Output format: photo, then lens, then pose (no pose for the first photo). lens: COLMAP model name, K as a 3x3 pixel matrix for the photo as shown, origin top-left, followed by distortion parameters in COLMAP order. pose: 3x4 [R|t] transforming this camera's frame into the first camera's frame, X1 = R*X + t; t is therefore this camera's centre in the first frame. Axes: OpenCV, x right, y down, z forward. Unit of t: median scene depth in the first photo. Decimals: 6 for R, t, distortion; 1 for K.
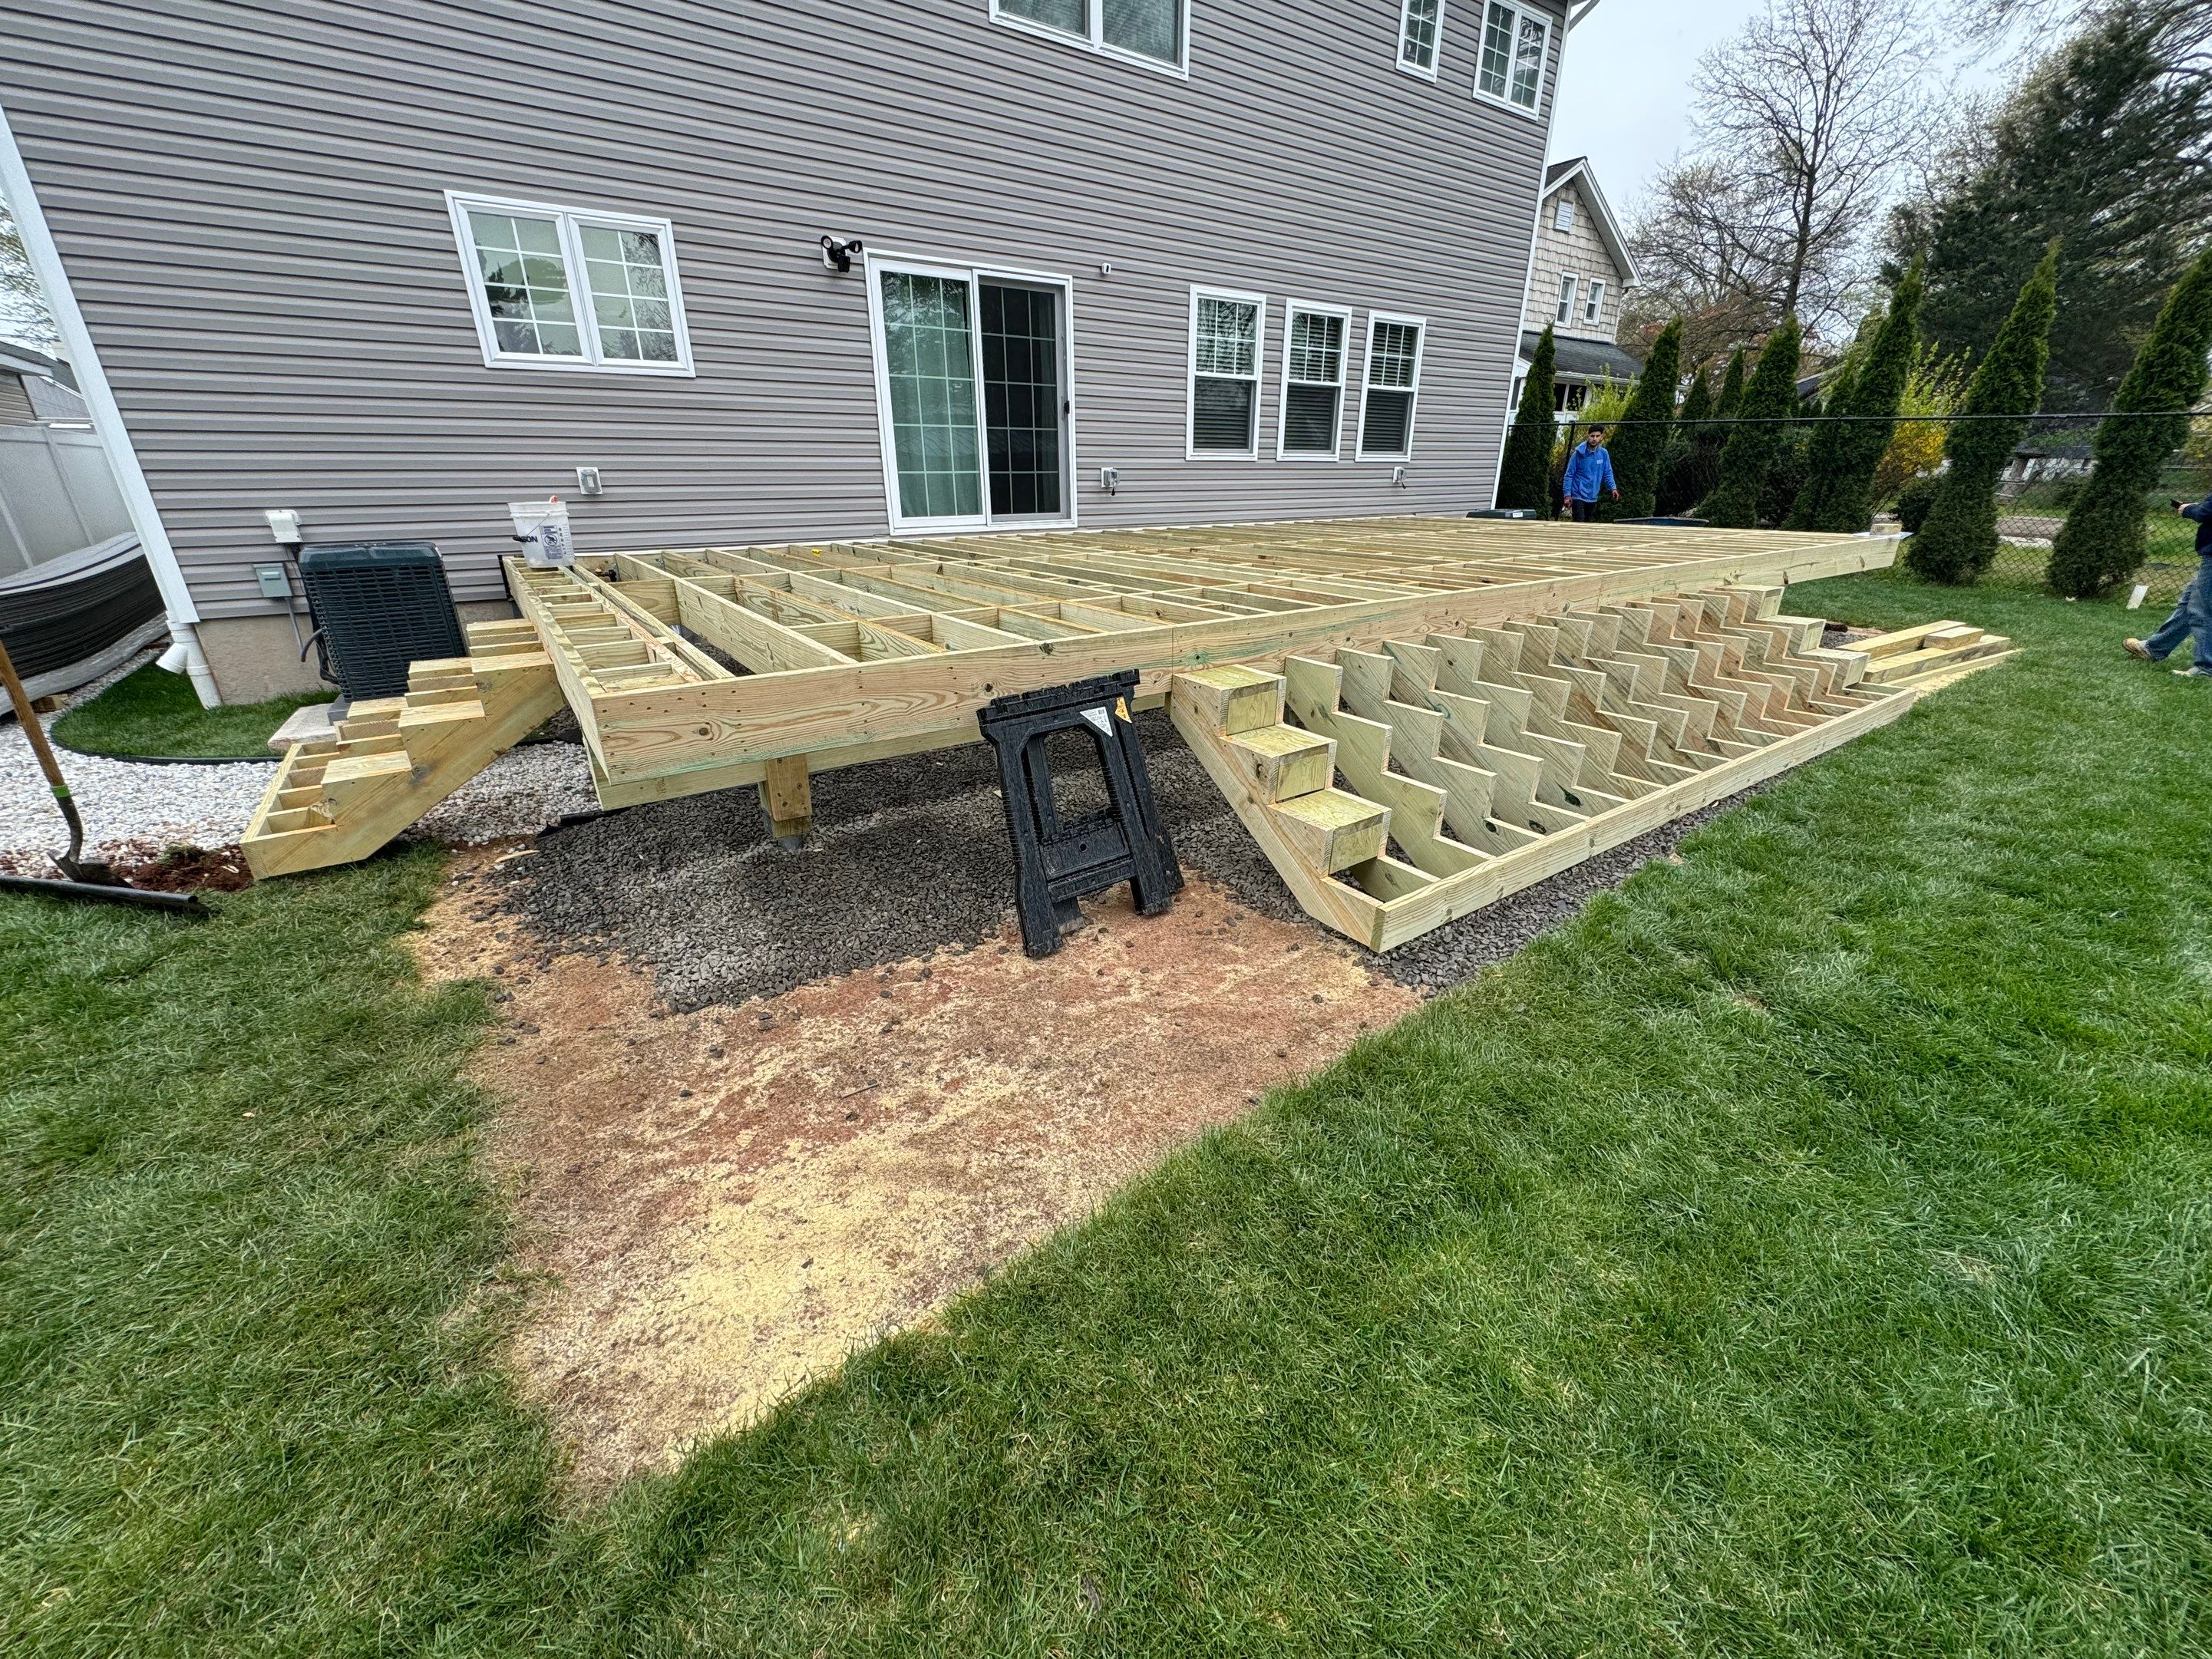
lens RADIAL K [[877.8, 0, 1102.6], [0, 877.8, 830.8], [0, 0, 1]] dist [-0.002885, -0.000377]
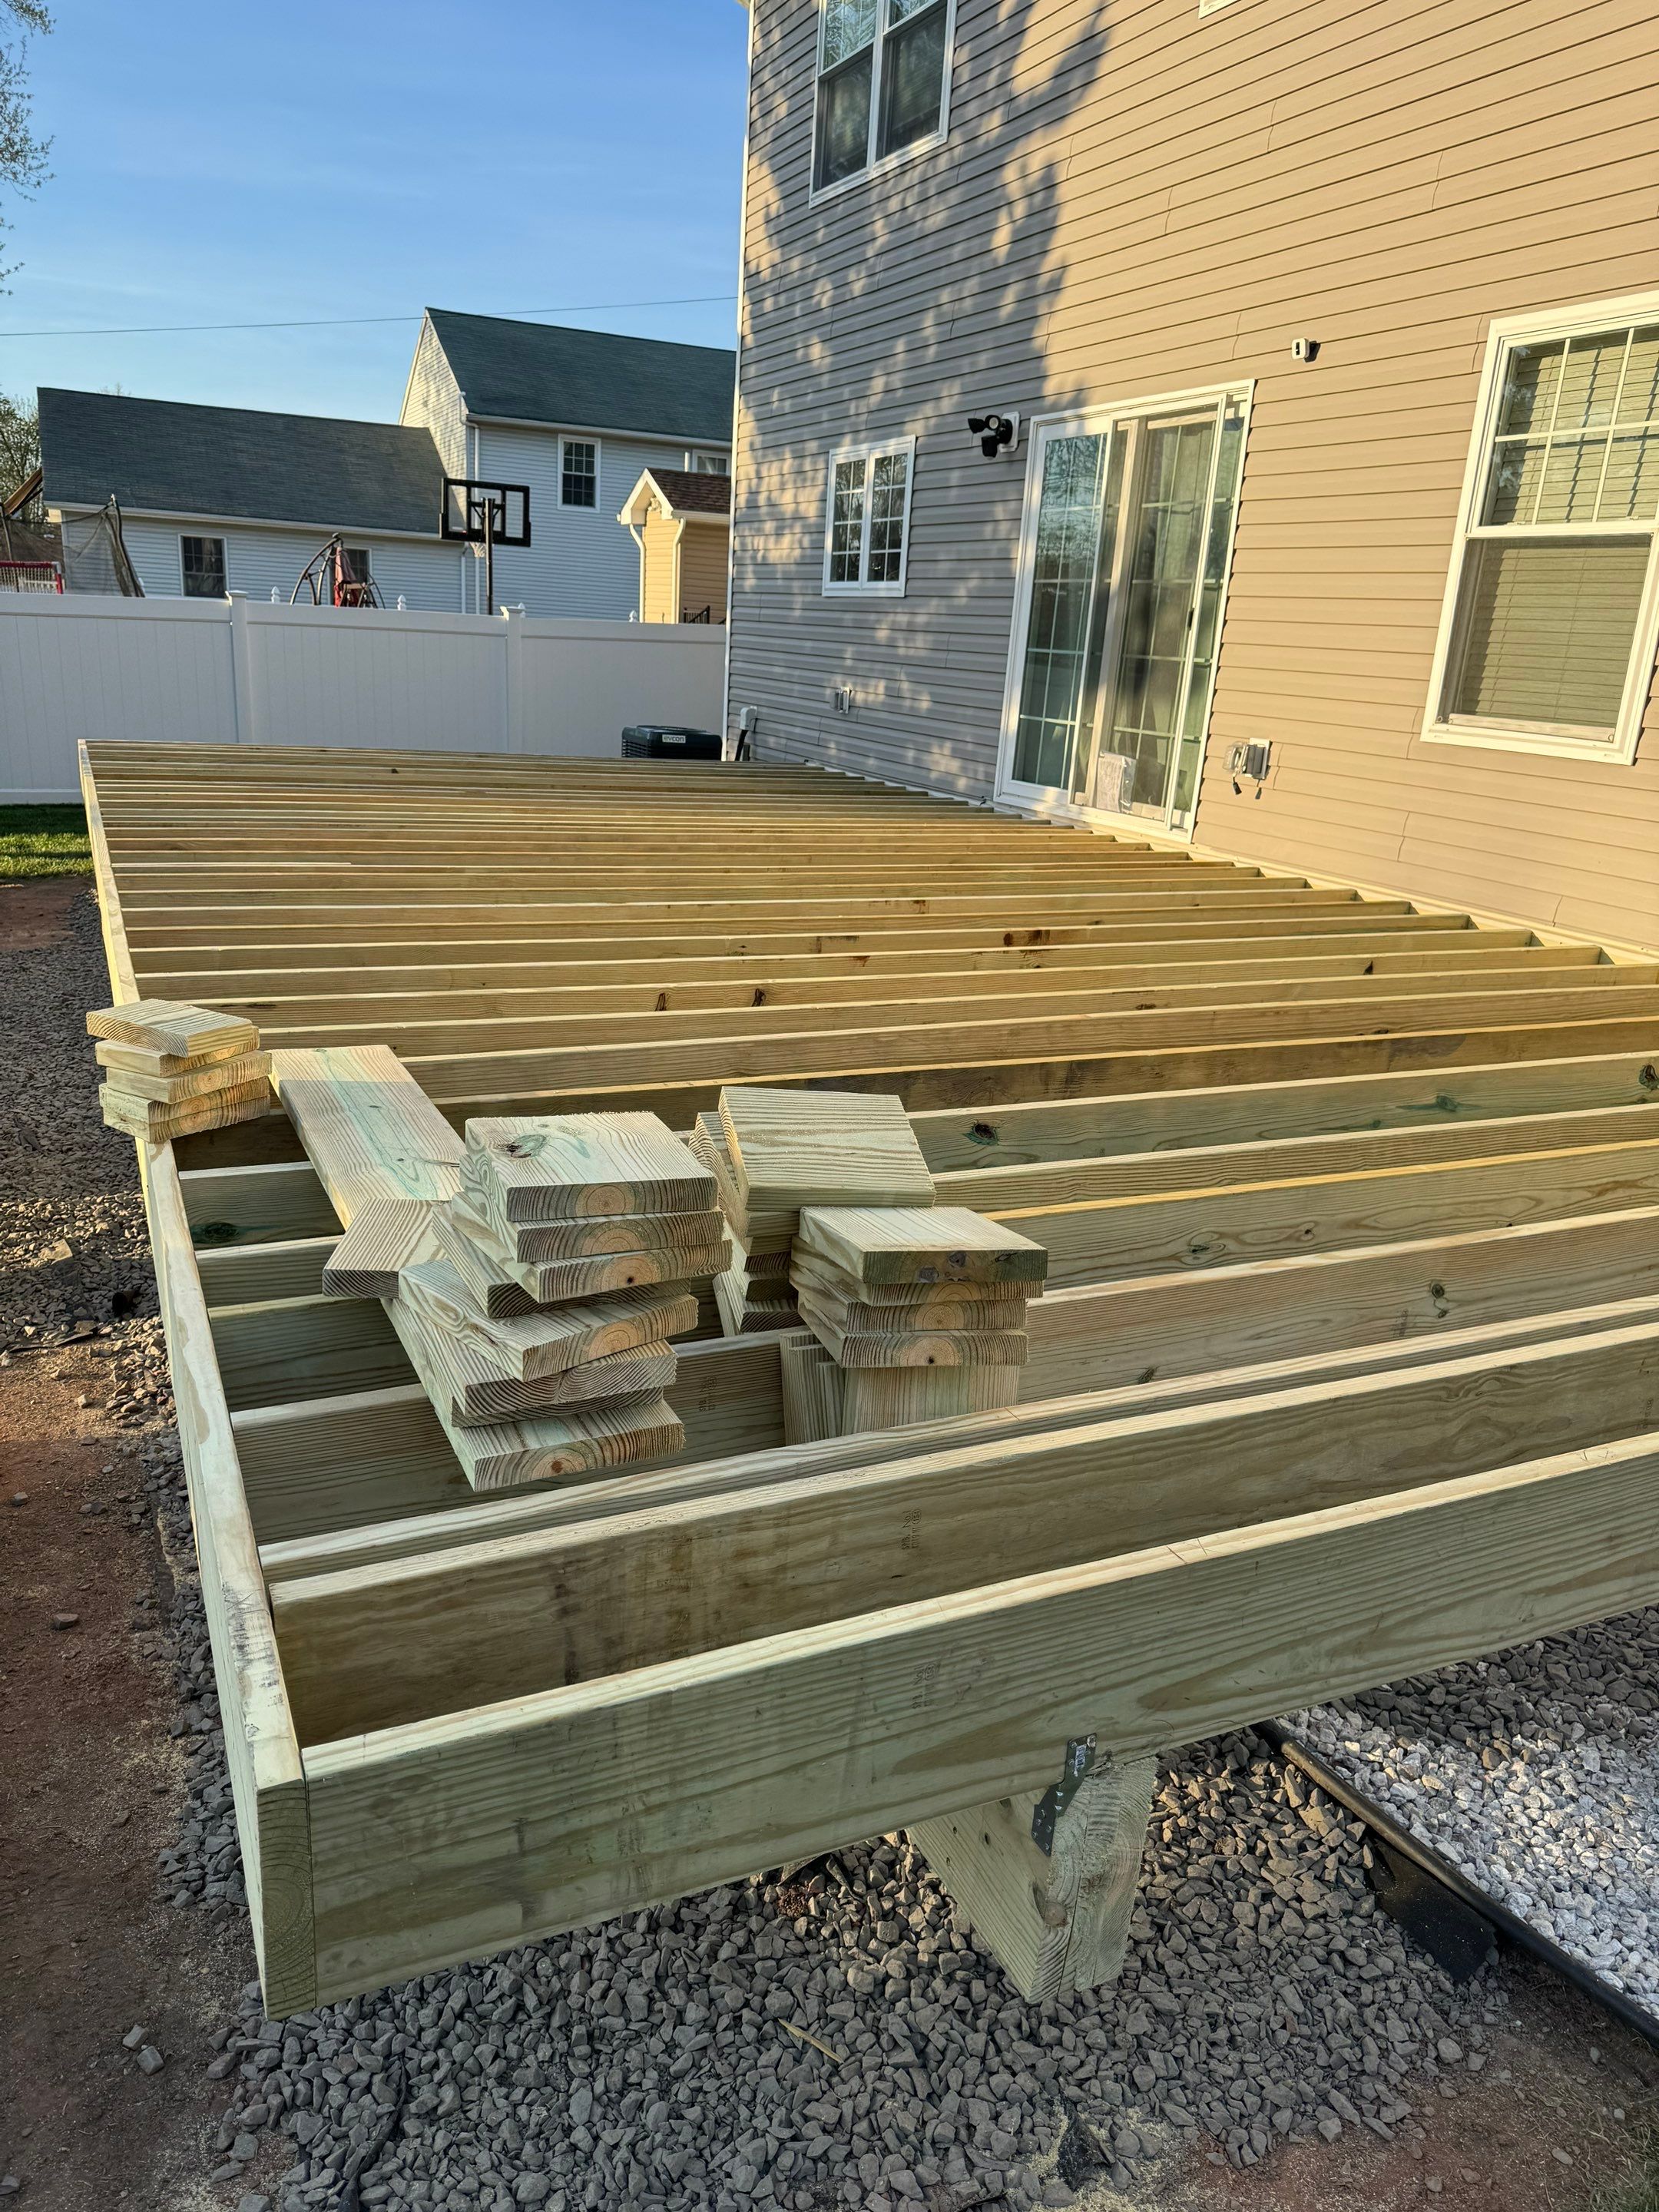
lens RADIAL K [[1577.4, 0, 824.8], [0, 1577.4, 1131.3], [0, 0, 1]] dist [0.004036, -0.010707]
pose [[-0.170476, 0.286541, -0.942779, 0.918649], [-0.430668, 0.838893, 0.332841, -0.421028], [0.886264, 0.462766, -0.019607, 0.910895]]
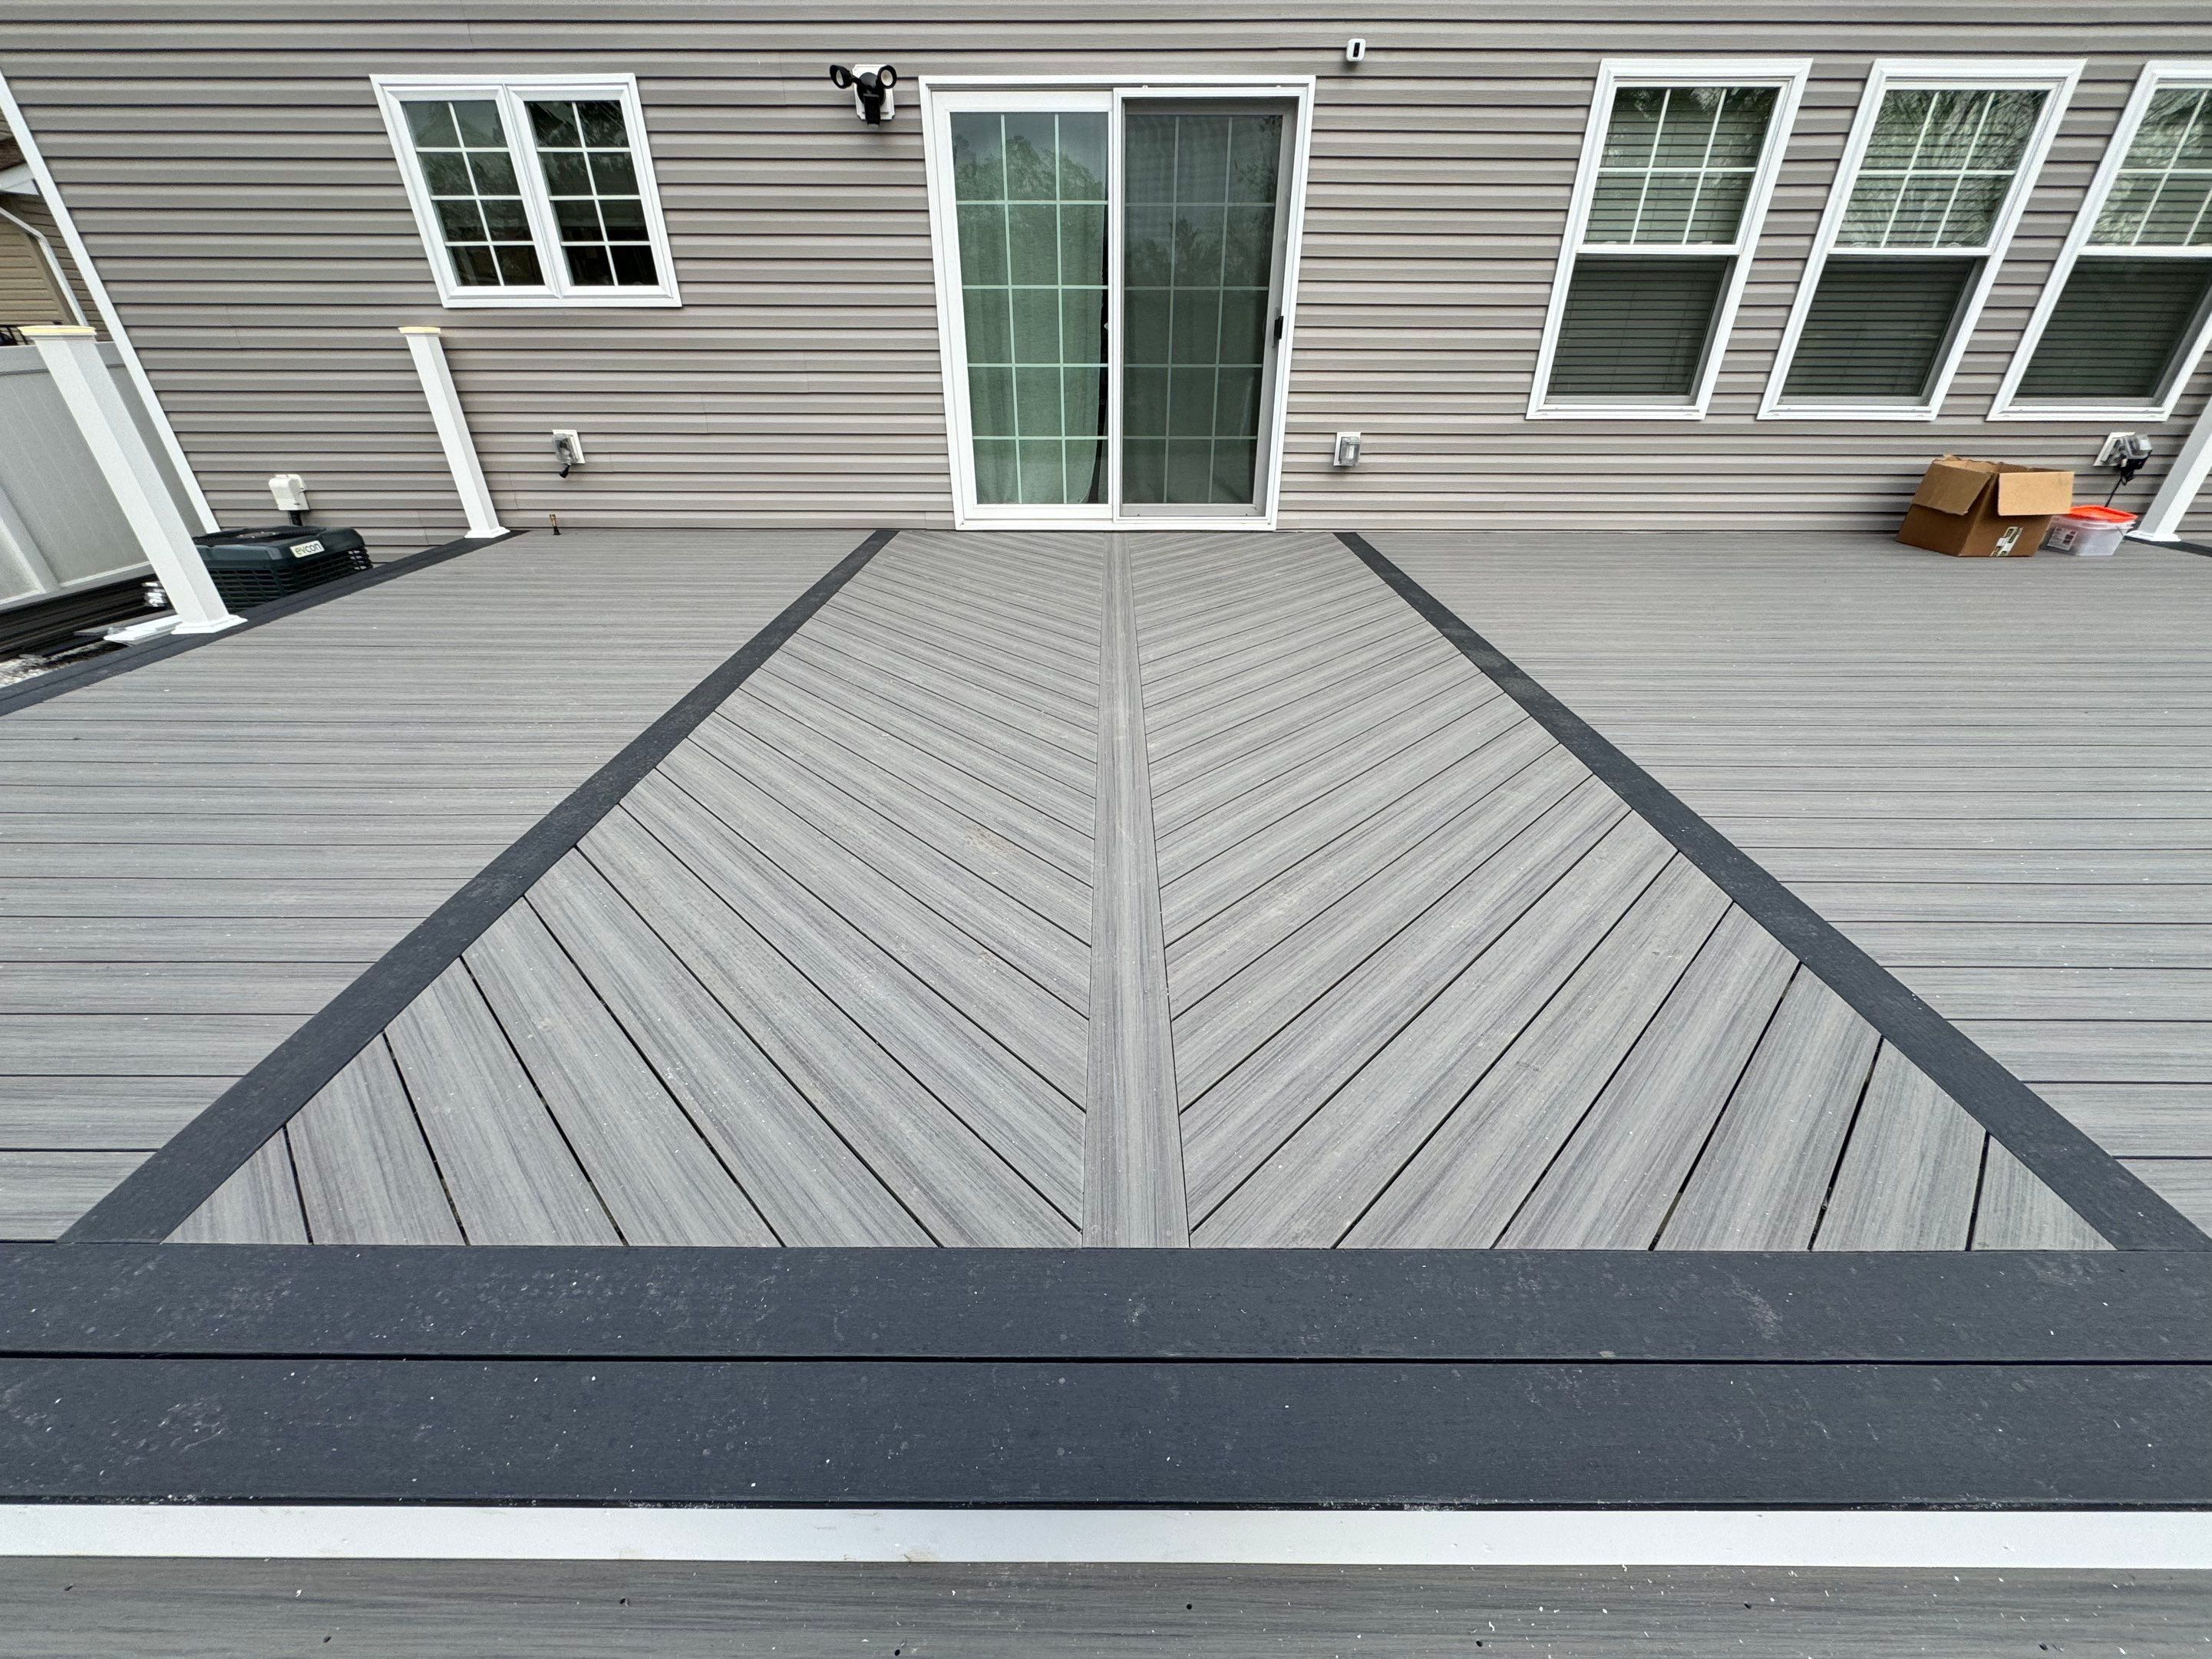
lens RADIAL K [[877.8, 0, 1102.6], [0, 877.8, 830.8], [0, 0, 1]] dist [-0.002885, -0.000377]
pose [[0.819635, 0.285744, -0.496537, 0.237669], [-0.219657, 0.957237, 0.188276, -0.234548], [0.529102, -0.045250, 0.847351, 0.408556]]
